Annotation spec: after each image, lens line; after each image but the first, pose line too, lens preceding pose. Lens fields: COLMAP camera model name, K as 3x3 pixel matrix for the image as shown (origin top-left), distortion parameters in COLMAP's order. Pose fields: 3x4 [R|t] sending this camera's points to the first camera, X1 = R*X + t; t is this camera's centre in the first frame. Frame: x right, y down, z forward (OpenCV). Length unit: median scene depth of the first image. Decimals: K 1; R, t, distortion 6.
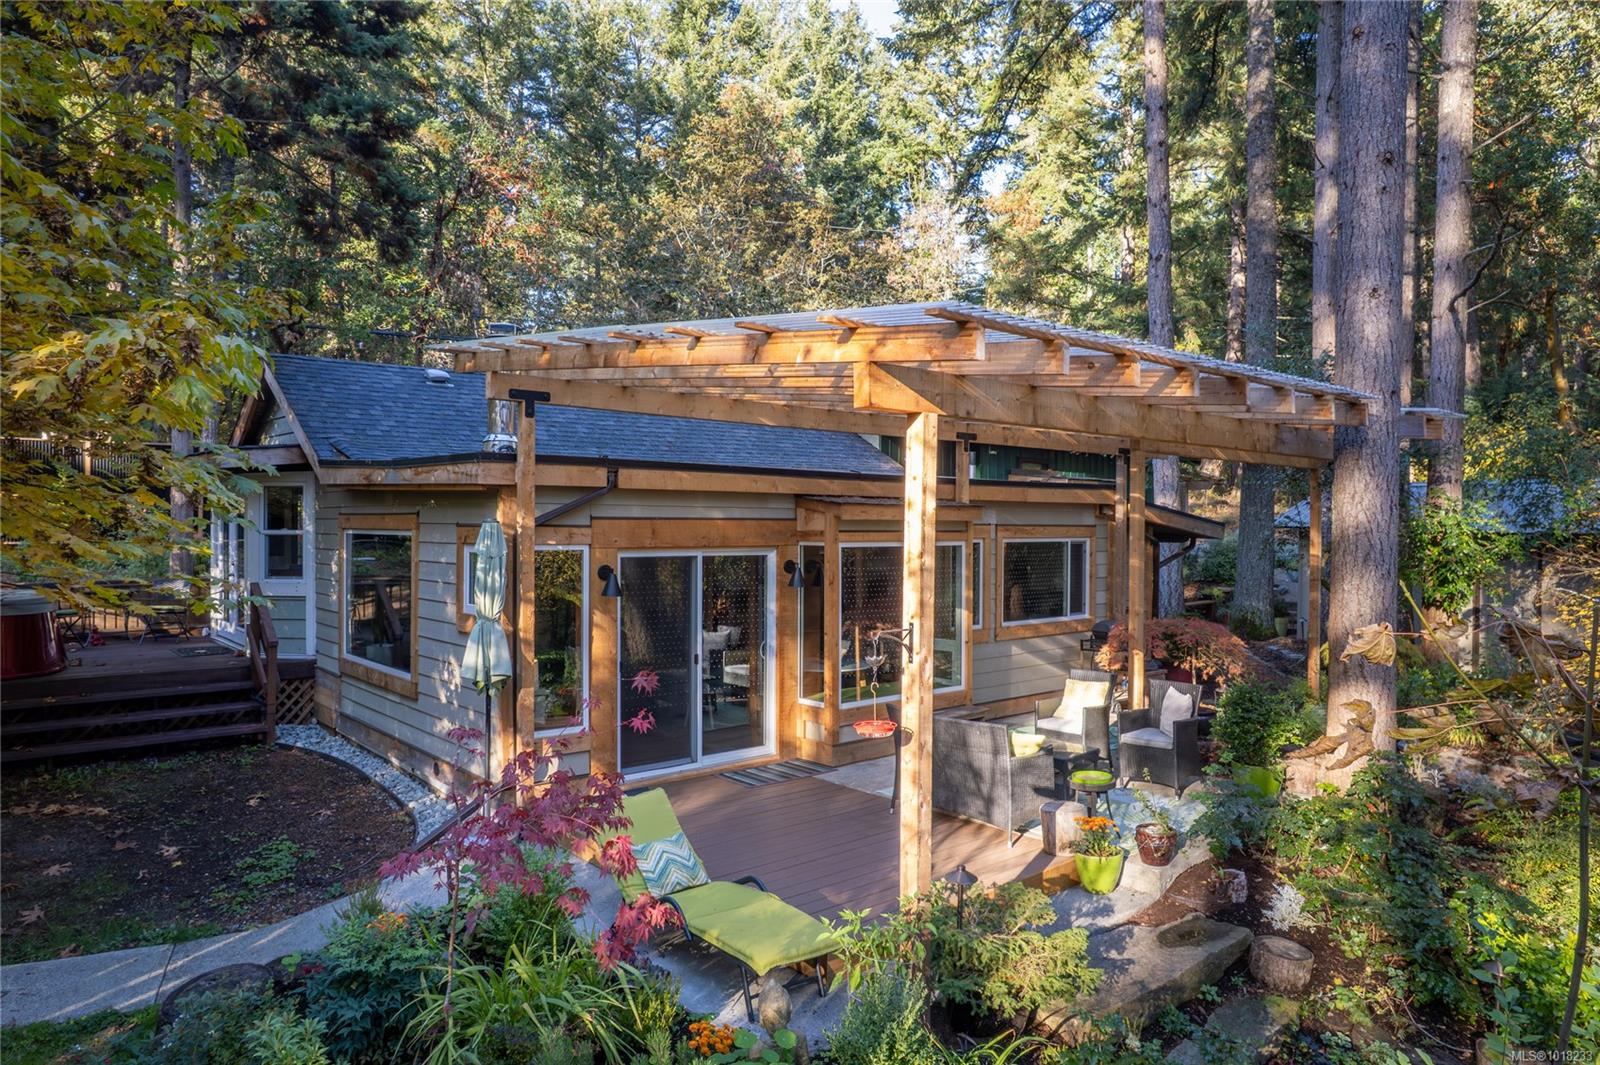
lens RADIAL K [[1055.2, 0, 805.5], [0, 1055.2, 569.9], [0, 0, 1]] dist [-0.099832, 0.113086]
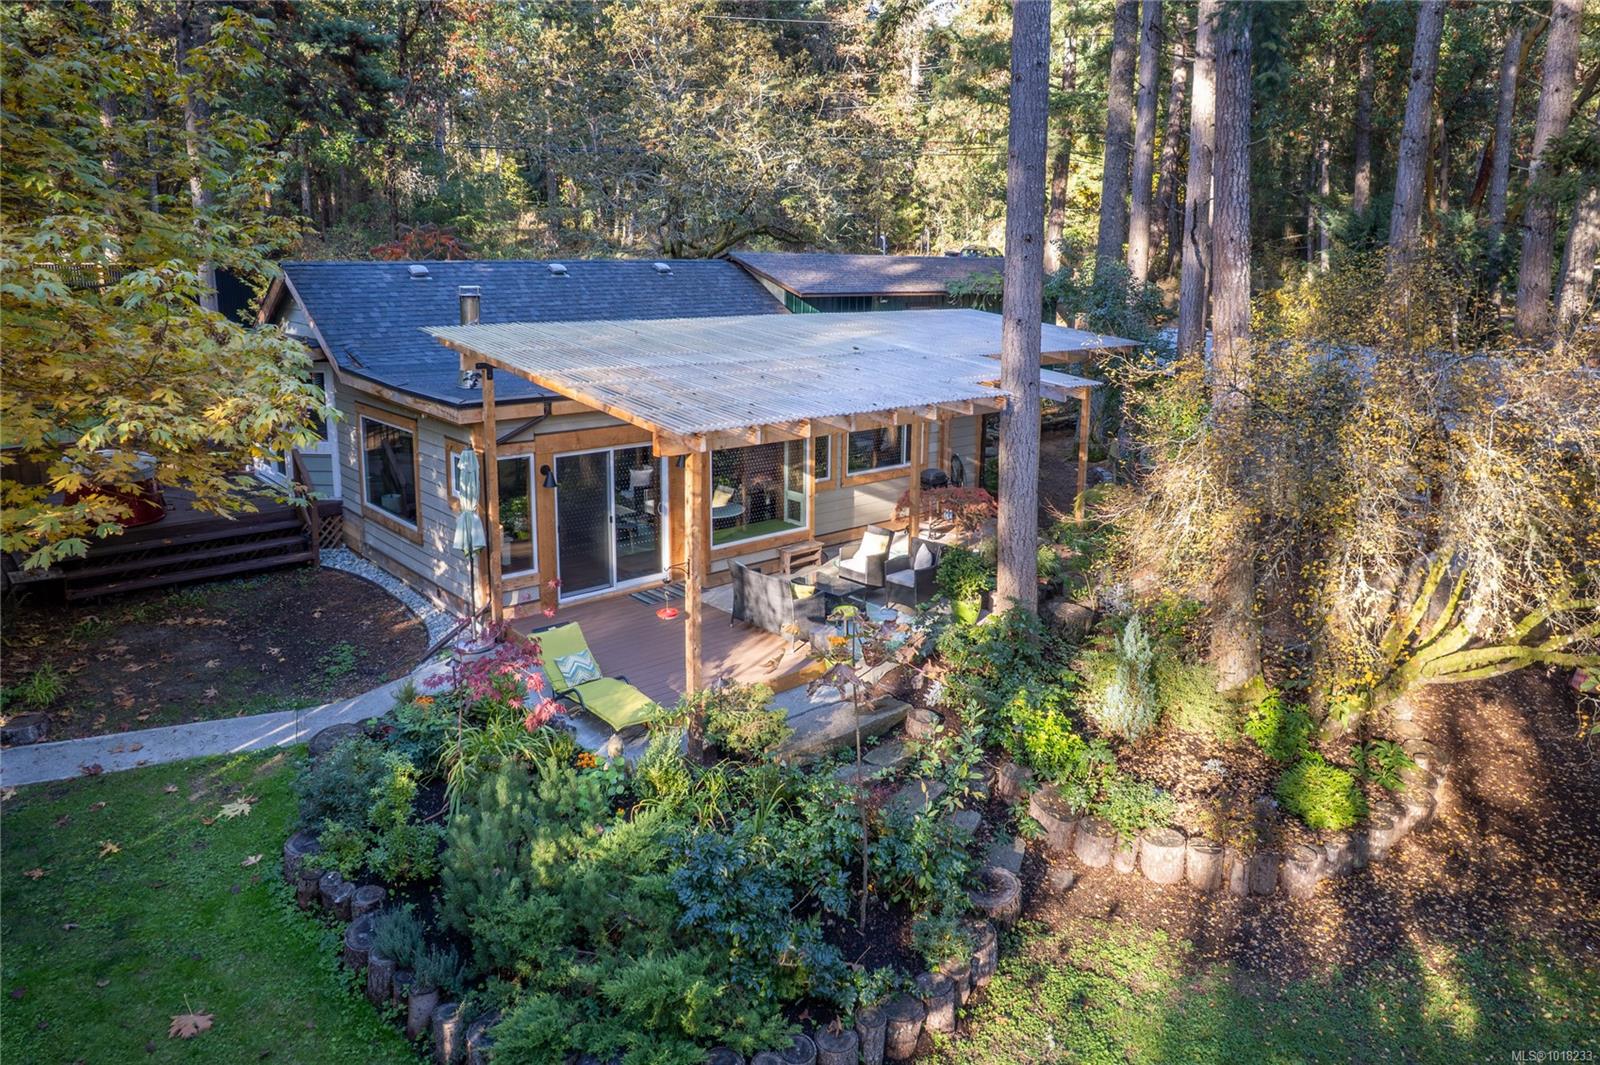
lens RADIAL K [[1029.1, 0, 808.9], [0, 1029.1, 511.2], [0, 0, 1]] dist [-0.079912, 0.074007]
pose [[0.999592, 0.004521, 0.028200, 0.165285], [-0.009533, 0.983576, 0.180242, -0.233888], [-0.026922, -0.180437, 0.983218, -0.526691]]
